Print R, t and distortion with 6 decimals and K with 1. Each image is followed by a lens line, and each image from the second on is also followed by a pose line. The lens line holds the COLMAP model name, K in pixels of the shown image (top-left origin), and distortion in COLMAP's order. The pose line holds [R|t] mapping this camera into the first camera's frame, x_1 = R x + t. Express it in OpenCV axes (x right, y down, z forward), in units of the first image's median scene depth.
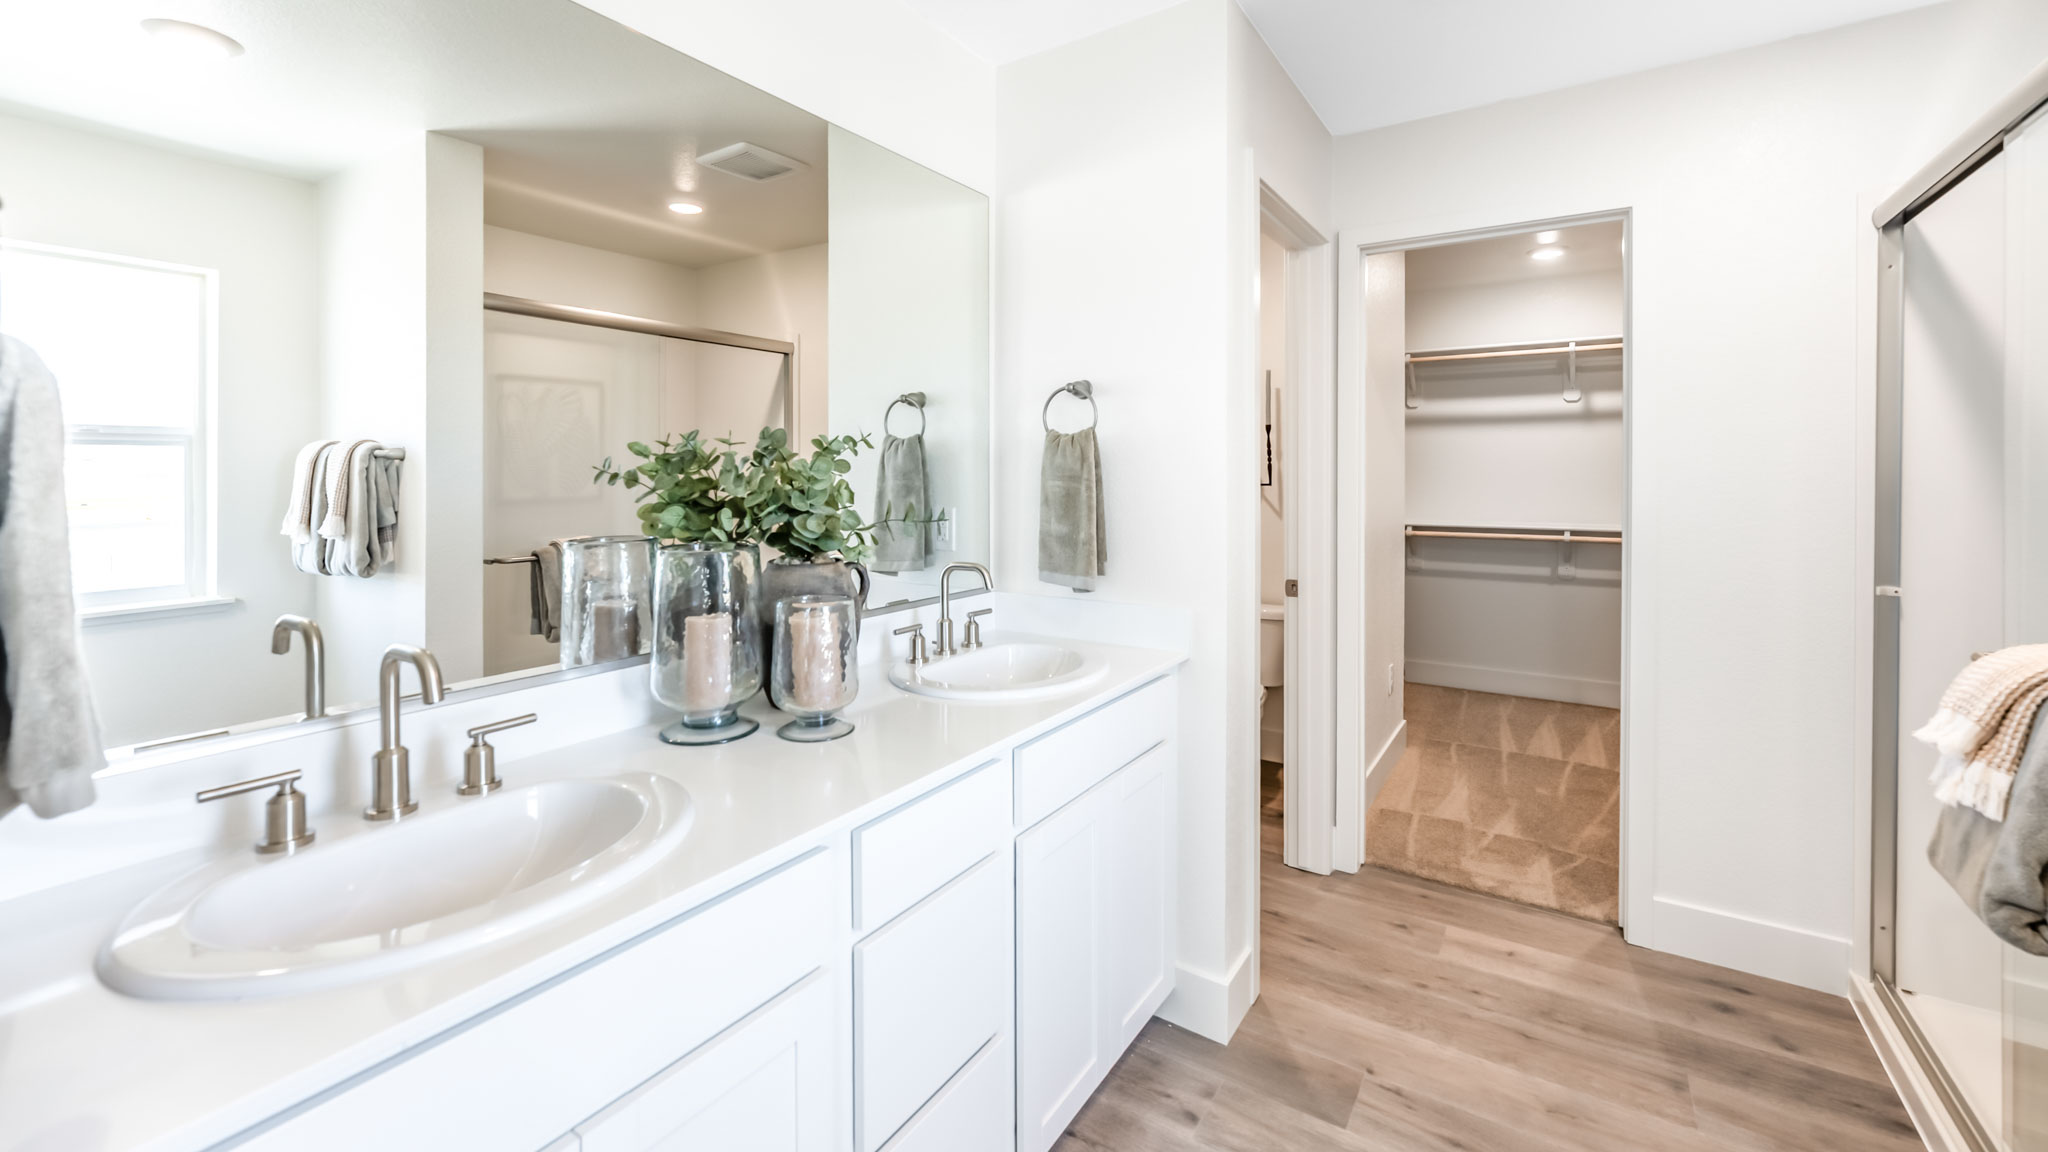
lens RADIAL K [[829.7, 0, 1011.8], [0, 829.7, 474.9], [0, 0, 1]] dist [-0.001657, 0.000062]
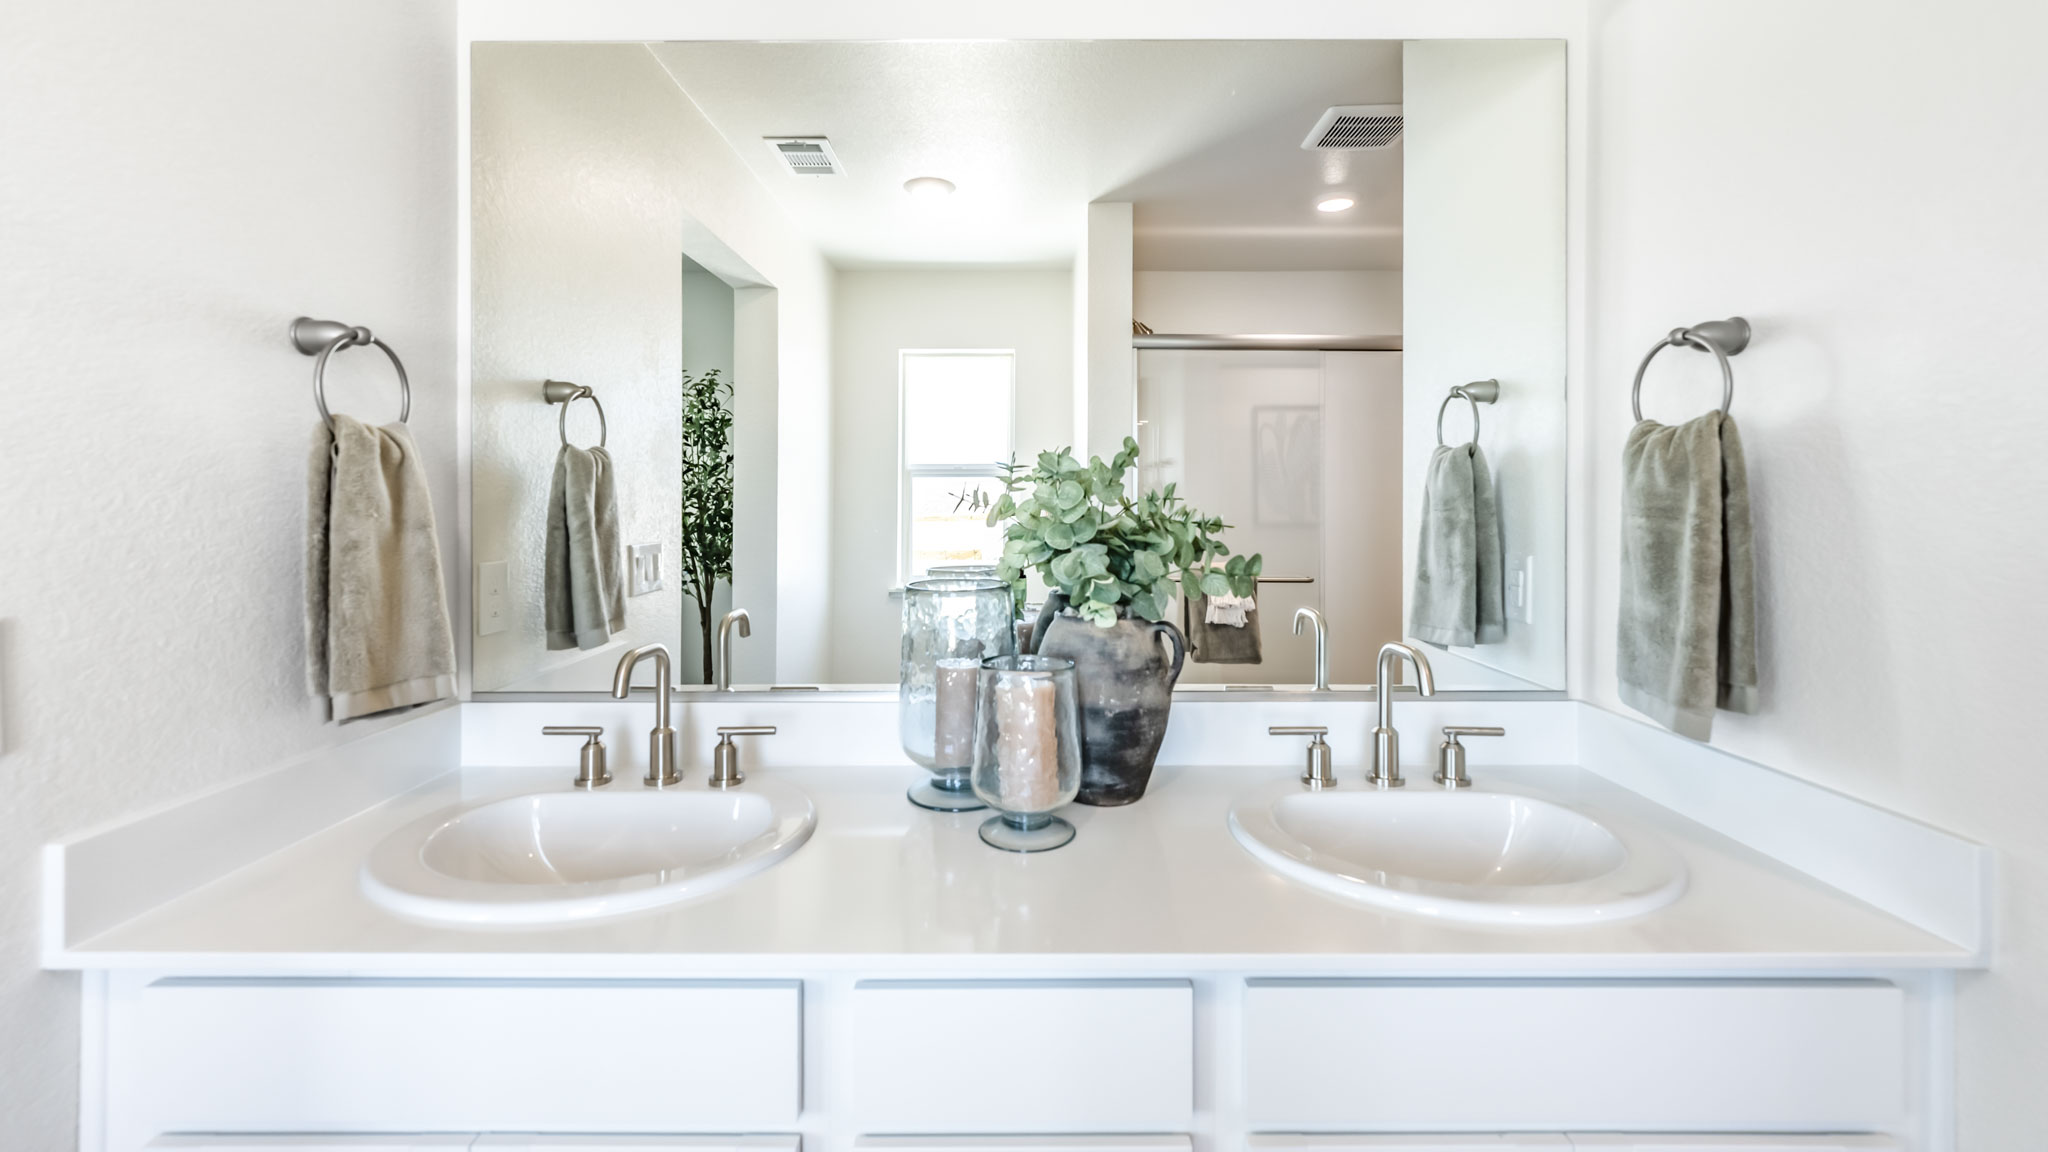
lens RADIAL K [[823.8, 0, 1023.8], [0, 823.8, 498.1], [0, 0, 1]] dist [-0.008574, 0.000083]
pose [[0.564060, 0.003303, -0.825727, 0.269514], [-0.004118, 0.999991, 0.001187, -0.003886], [0.825724, 0.002730, 0.564068, 0.385038]]
